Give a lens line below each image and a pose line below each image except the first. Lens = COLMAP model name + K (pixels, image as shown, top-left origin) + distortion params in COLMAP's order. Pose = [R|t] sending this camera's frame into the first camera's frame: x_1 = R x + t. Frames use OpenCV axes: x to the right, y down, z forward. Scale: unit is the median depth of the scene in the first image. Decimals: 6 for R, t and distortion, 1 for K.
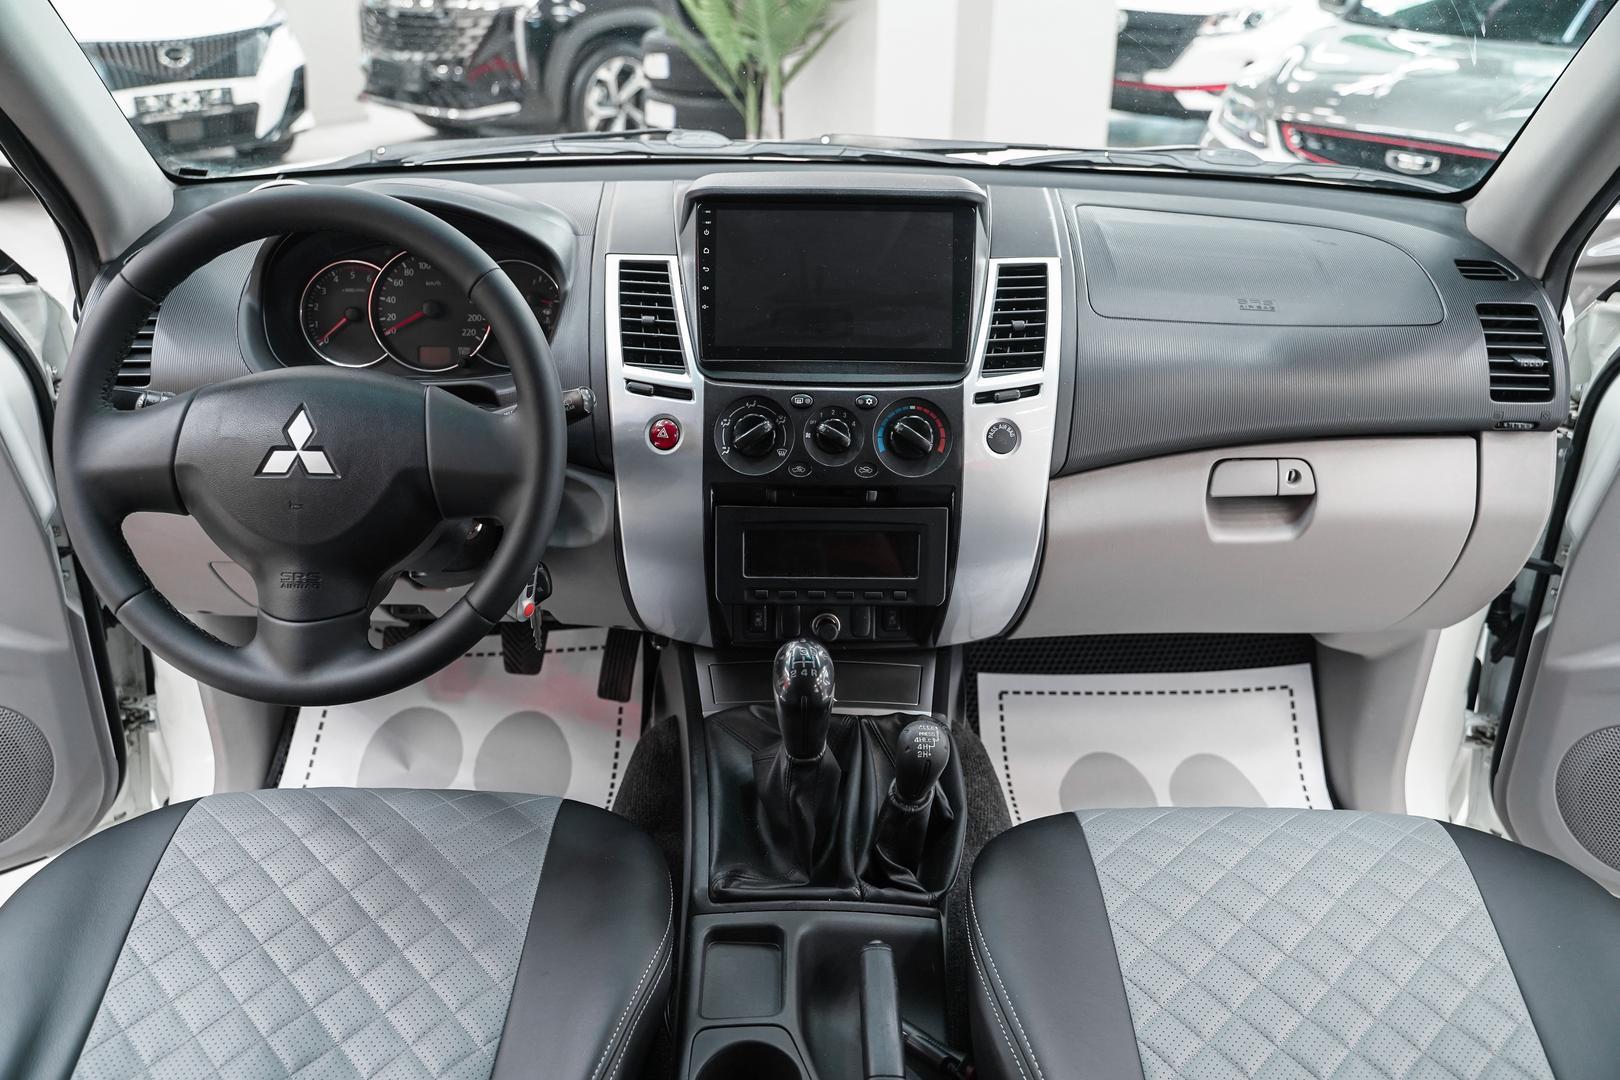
lens RADIAL K [[1311.3, 0, 826.0], [0, 1311.3, 543.0], [0, 0, 1]] dist [-0.116712, 0.078322]
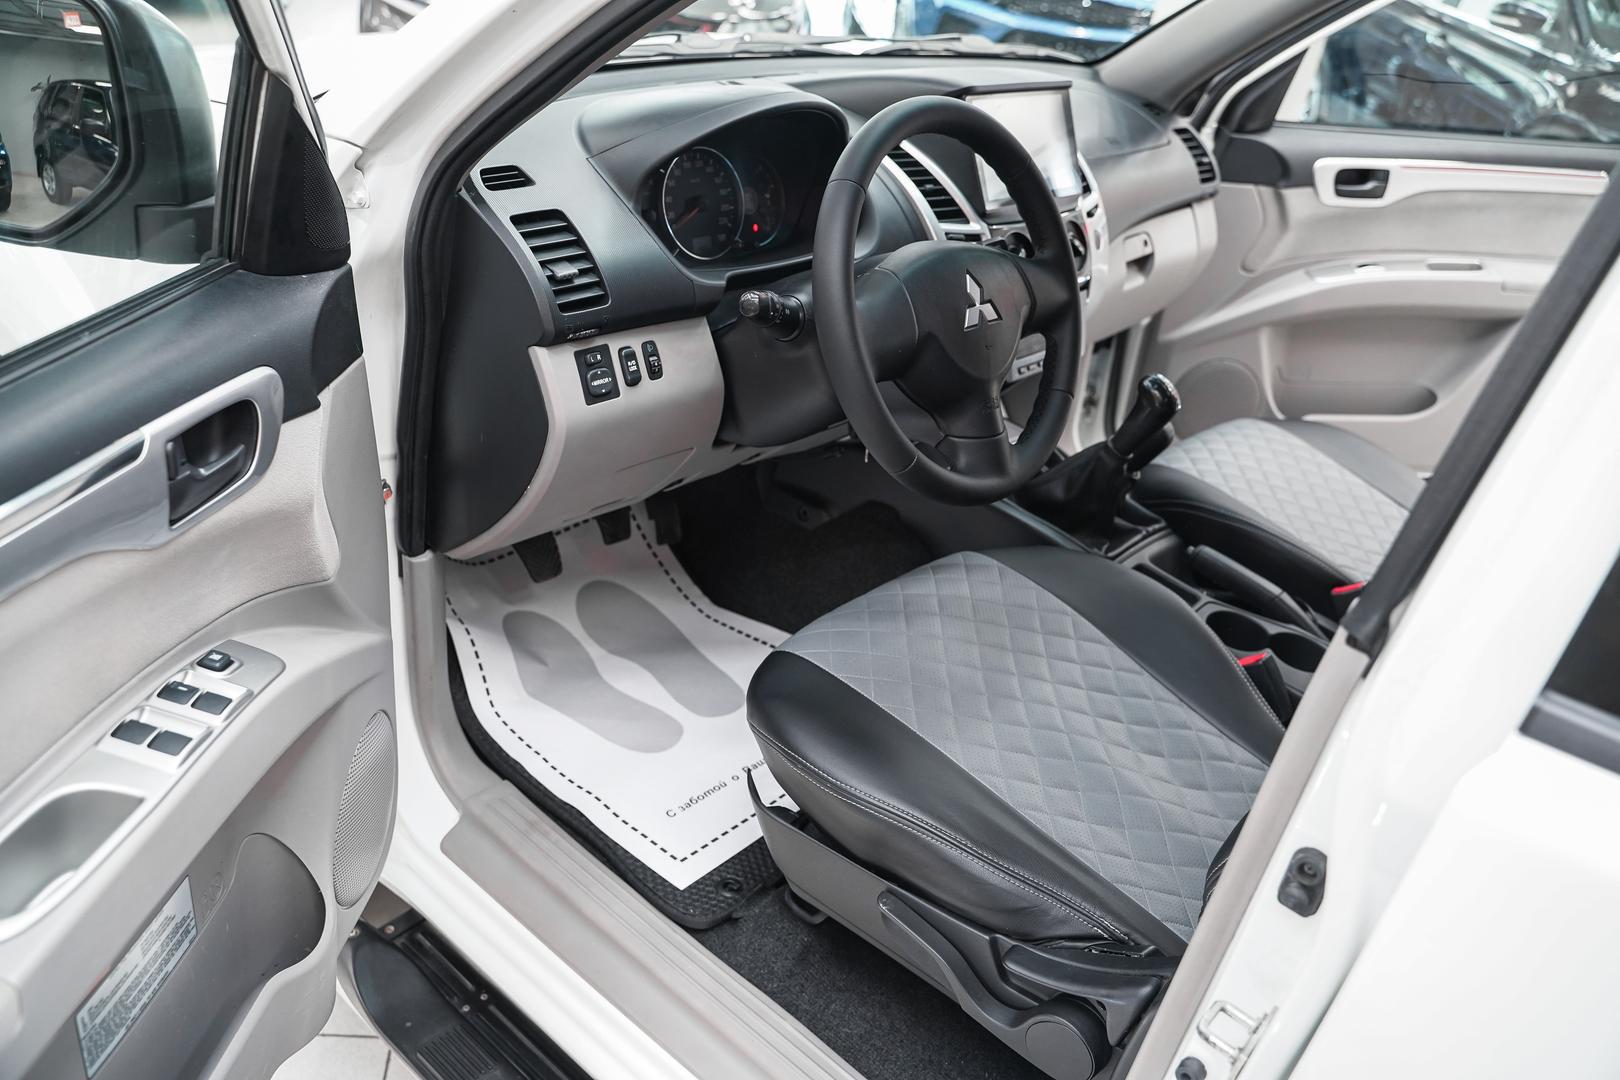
lens RADIAL K [[1249.4, 0, 810.0], [0, 1249.4, 540.0], [0, 0, 1]] dist [-0.109669, -0.000421]
pose [[0.671757, -0.302425, 0.676225, -1.067597], [0.219894, 0.953130, 0.207823, -0.107116], [-0.707381, 0.009092, 0.706774, 0.184635]]
